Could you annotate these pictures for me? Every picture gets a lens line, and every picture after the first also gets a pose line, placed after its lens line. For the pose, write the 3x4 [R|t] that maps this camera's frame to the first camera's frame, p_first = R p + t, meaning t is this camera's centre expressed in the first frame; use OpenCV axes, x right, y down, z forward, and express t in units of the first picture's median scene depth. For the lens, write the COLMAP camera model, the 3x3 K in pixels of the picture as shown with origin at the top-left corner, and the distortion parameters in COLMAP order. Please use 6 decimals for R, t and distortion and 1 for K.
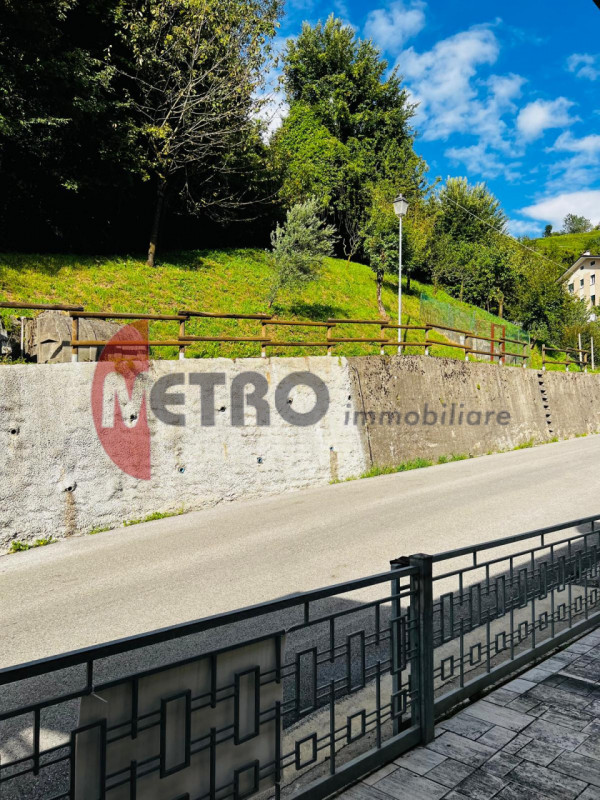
lens RADIAL K [[593.6, 0, 300.0], [0, 593.6, 400.0], [0, 0, 1]] dist [0.051711, -0.060960]
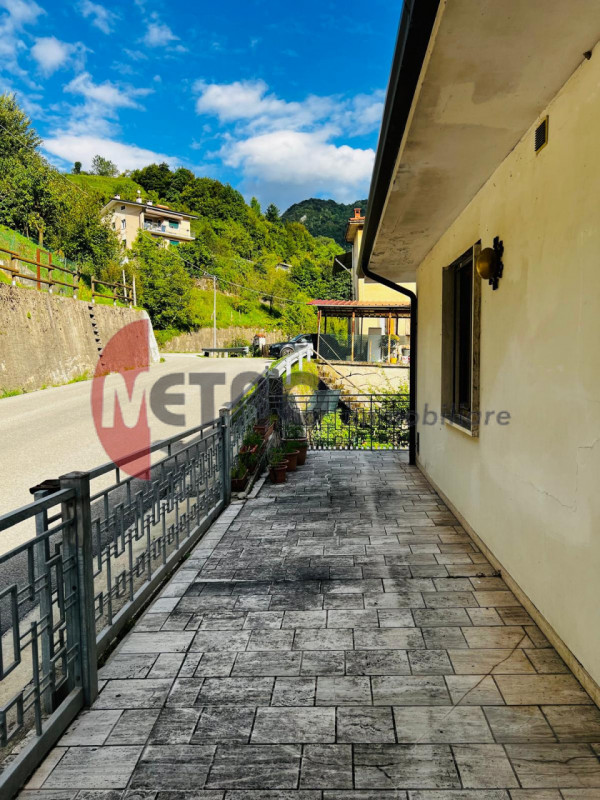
lens RADIAL K [[594.5, 0, 286.4], [0, 594.5, 399.7], [0, 0, 1]] dist [0.042300, -0.044268]
pose [[0.745025, -0.053873, 0.664858, -0.086064], [-0.008387, 0.995898, 0.090095, 0.082212], [-0.666984, -0.072700, 0.741517, 0.226173]]
